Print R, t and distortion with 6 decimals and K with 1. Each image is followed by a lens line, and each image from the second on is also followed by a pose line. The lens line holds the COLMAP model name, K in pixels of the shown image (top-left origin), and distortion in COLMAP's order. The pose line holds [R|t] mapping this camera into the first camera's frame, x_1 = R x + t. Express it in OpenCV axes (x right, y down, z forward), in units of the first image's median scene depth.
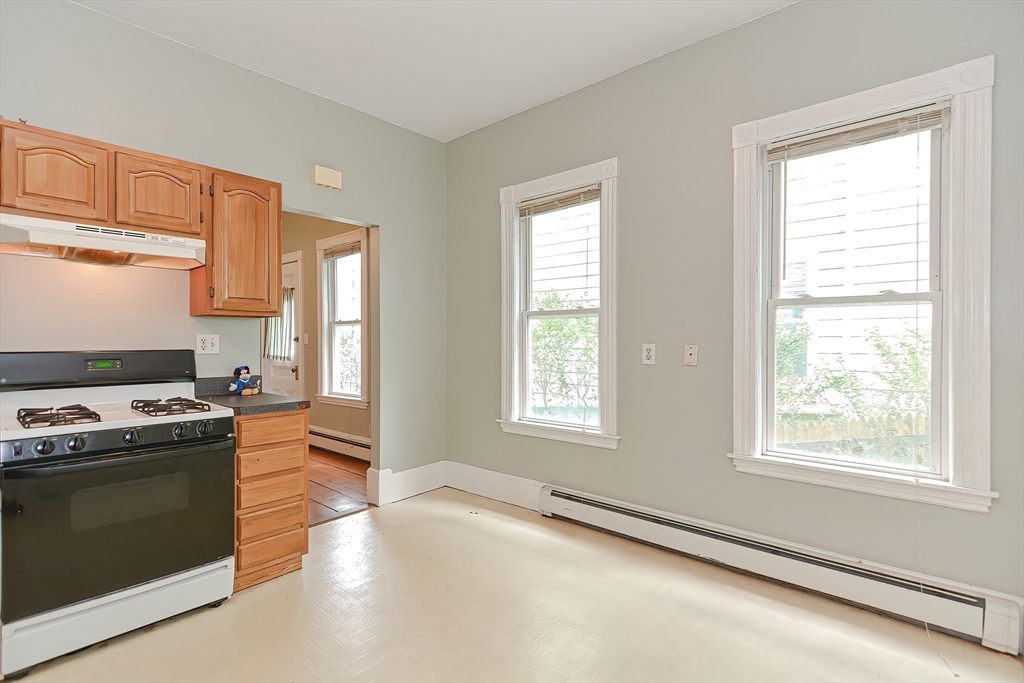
lens RADIAL K [[531.9, 0, 512.0], [0, 531.9, 341.5], [0, 0, 1]] dist [0.017167, 0.000086]
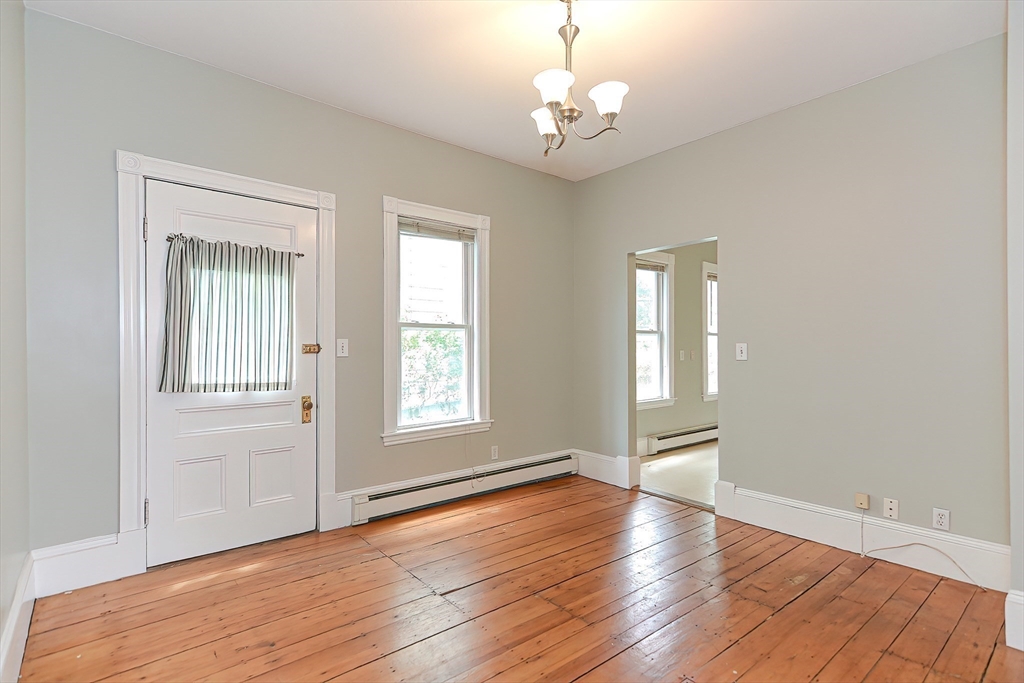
lens RADIAL K [[463.2, 0, 394.8], [0, 463.2, 349.5], [0, 0, 1]] dist [0.000234, 0.000003]
pose [[0.239217, -0.000515, 0.970966, -1.471434], [0.007580, 0.999970, -0.001337, -0.003742], [-0.970936, 0.007679, 0.239214, 1.383514]]
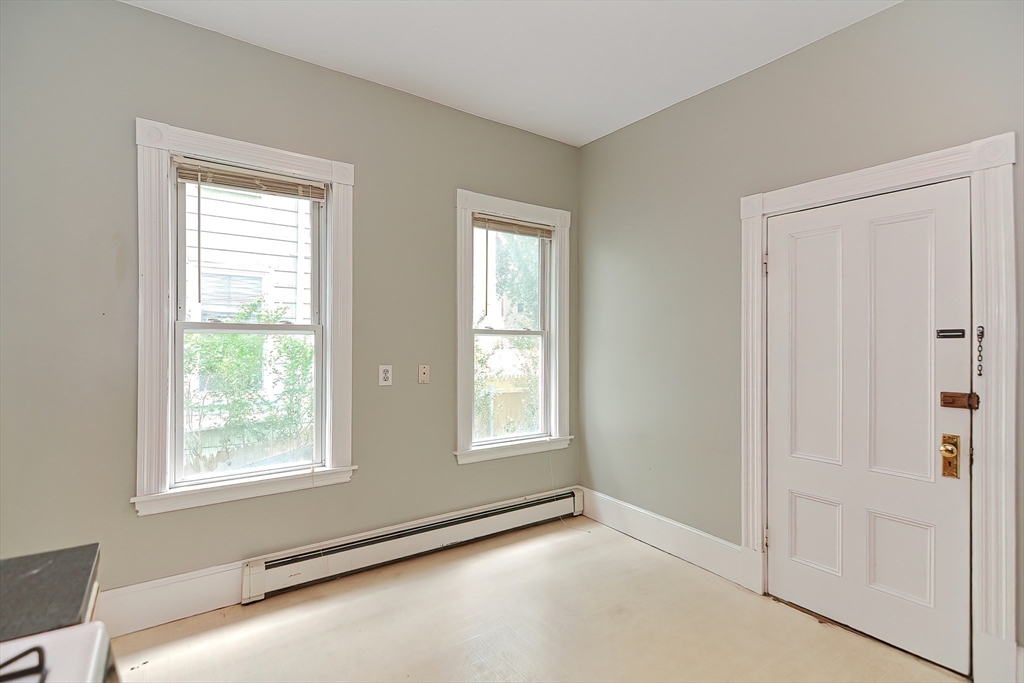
lens RADIAL K [[496.1, 0, 512.7], [0, 496.1, 360.7], [0, 0, 1]] dist [0.021432, 0.000180]
pose [[0.195289, -0.007528, 0.980717, -0.520476], [0.018378, 0.999823, 0.004015, -0.002863], [-0.980574, 0.017240, 0.195393, 0.486581]]
